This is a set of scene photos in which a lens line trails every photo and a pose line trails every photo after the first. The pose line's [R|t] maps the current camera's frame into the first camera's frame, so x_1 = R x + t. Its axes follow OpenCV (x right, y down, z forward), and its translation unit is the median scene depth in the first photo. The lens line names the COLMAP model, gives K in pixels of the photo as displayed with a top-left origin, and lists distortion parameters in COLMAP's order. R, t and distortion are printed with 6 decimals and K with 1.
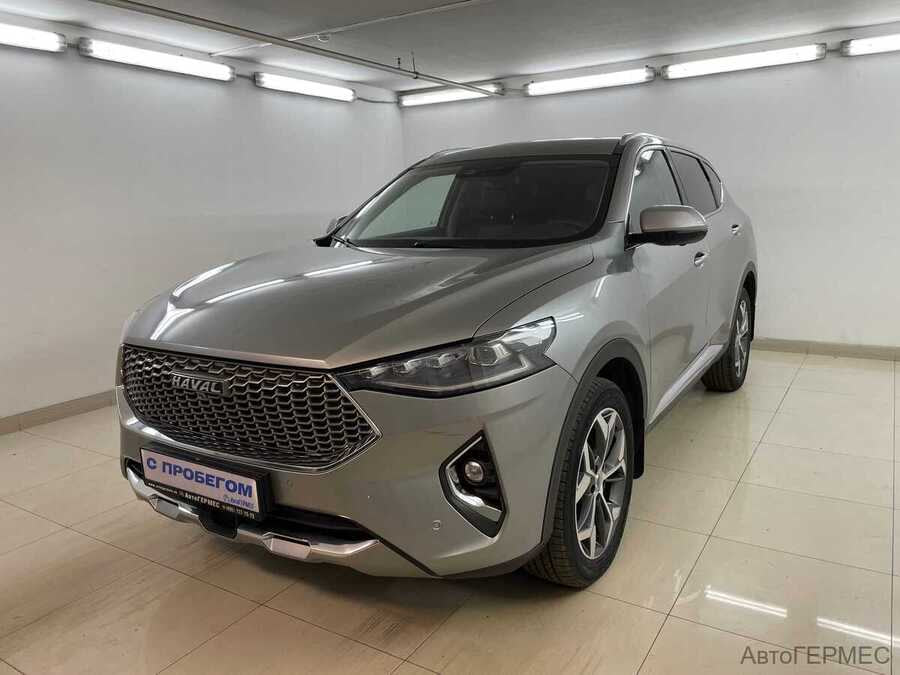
lens RADIAL K [[675.7, 0, 448.5], [0, 675.7, 342.4], [0, 0, 1]] dist [0.073602, -0.091689]
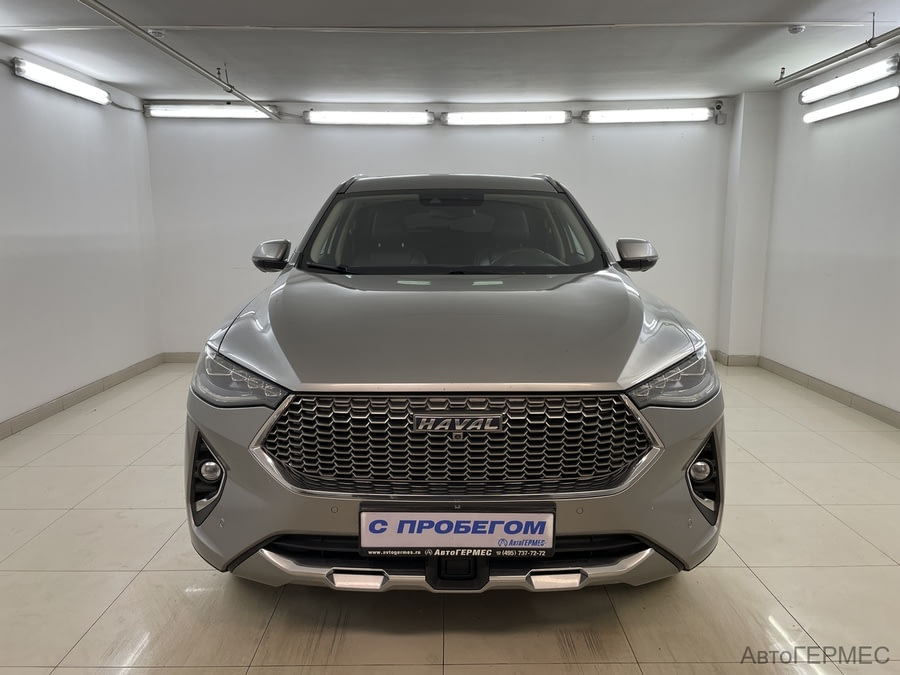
lens RADIAL K [[675.7, 0, 448.3], [0, 675.7, 341.5], [0, 0, 1]] dist [0.073602, -0.091689]
pose [[0.845095, -0.059184, 0.531329, -0.329895], [0.081408, 0.996509, -0.018482, -0.012705], [-0.528381, 0.058874, 0.846964, 0.090843]]
